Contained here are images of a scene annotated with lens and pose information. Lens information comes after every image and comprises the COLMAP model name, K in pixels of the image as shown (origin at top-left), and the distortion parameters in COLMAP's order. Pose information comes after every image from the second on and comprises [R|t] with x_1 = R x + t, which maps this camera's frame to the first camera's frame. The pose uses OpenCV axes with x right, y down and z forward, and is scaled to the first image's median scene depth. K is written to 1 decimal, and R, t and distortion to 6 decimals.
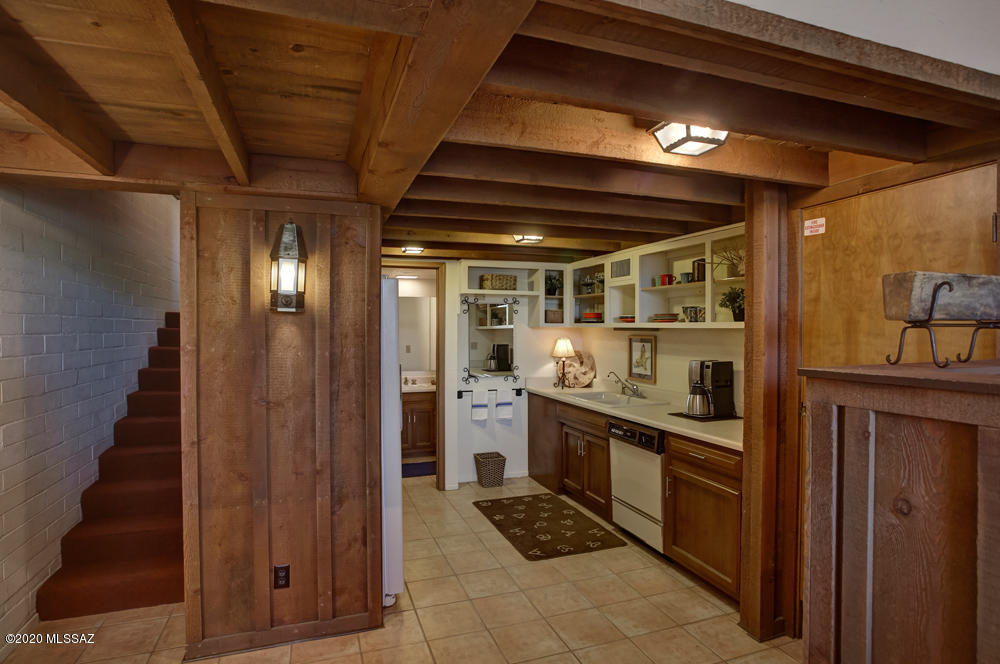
lens RADIAL K [[511.1, 0, 497.5], [0, 511.1, 332.6], [0, 0, 1]] dist [-0.031770, 0.000103]
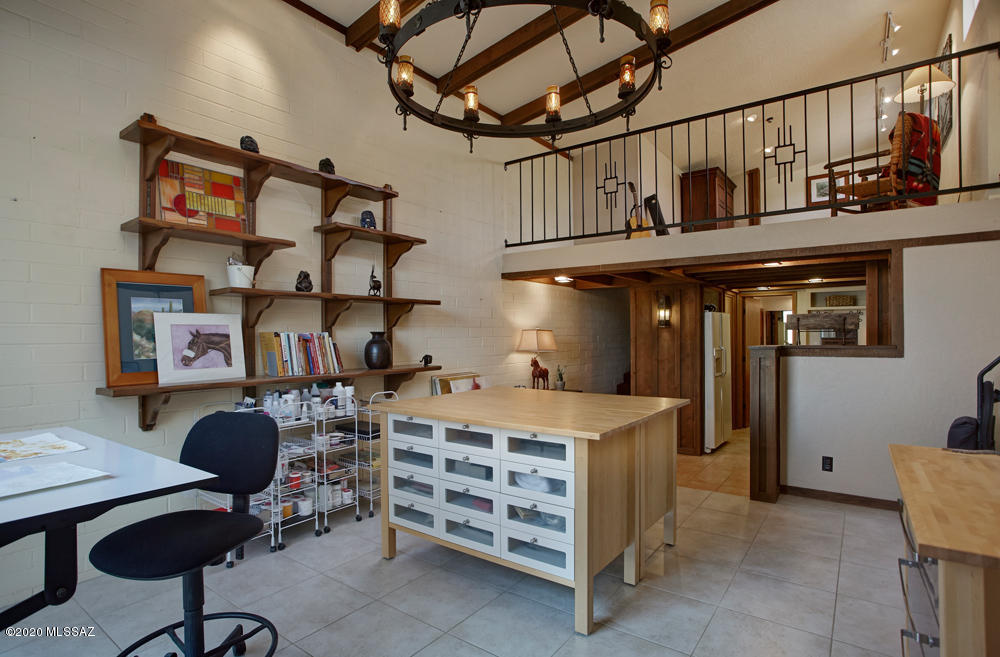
lens RADIAL K [[511.1, 0, 499.0], [0, 511.1, 333.8], [0, 0, 1]] dist [-0.031770, 0.000103]
pose [[0.566808, -0.002218, -0.823847, 1.287813], [-0.002442, 0.999987, -0.004373, 0.007951], [0.823846, 0.004490, 0.566796, -1.226698]]
